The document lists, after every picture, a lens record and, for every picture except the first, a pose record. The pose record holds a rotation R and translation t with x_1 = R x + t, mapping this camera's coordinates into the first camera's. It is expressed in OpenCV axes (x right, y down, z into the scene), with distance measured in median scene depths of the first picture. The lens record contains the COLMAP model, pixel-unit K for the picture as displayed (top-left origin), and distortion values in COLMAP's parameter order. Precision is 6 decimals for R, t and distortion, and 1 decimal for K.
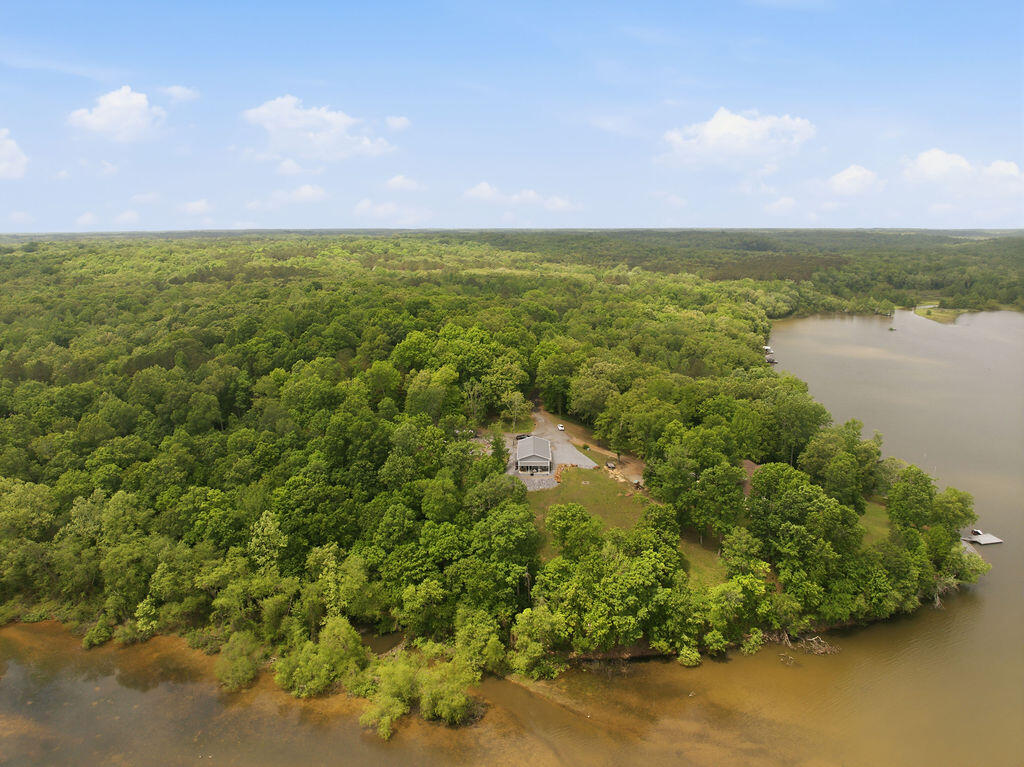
lens RADIAL K [[722.7, 0, 512.0], [0, 722.7, 383.5], [0, 0, 1]] dist [-0.039237, 0.004232]
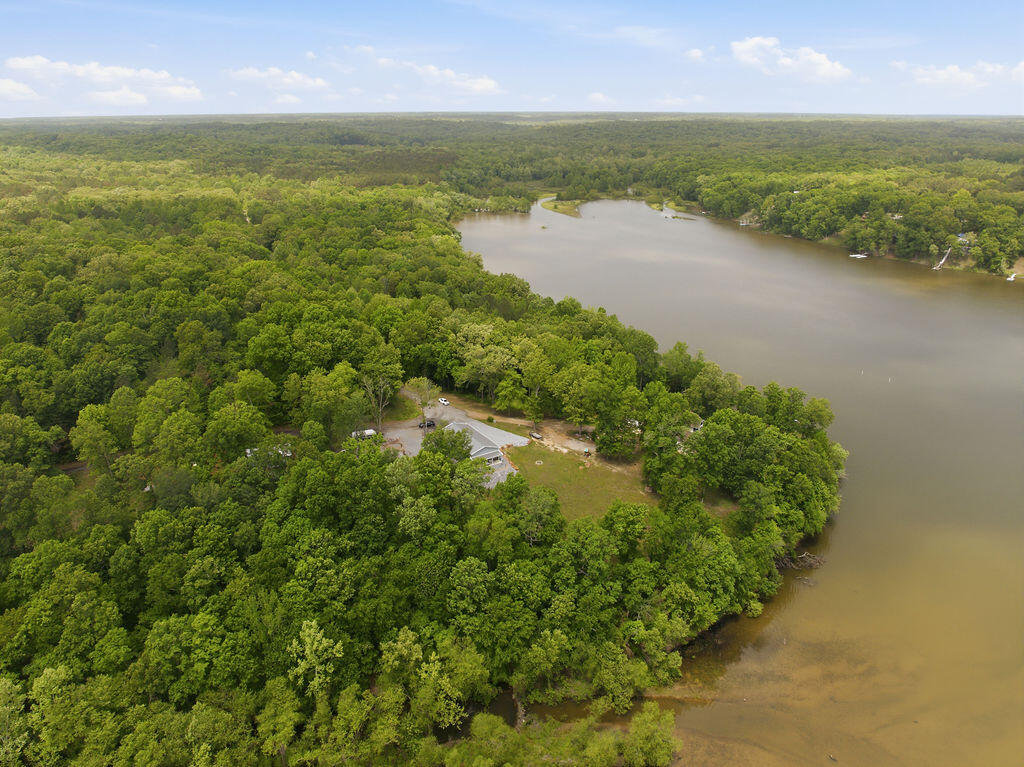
lens RADIAL K [[722.7, 0, 512.0], [0, 722.7, 383.5], [0, 0, 1]] dist [-0.039237, 0.004232]
pose [[0.834373, -0.195480, 0.515372, -0.121641], [0.117034, 0.976511, 0.180914, -0.043653], [-0.538632, -0.090634, 0.837652, 0.064163]]
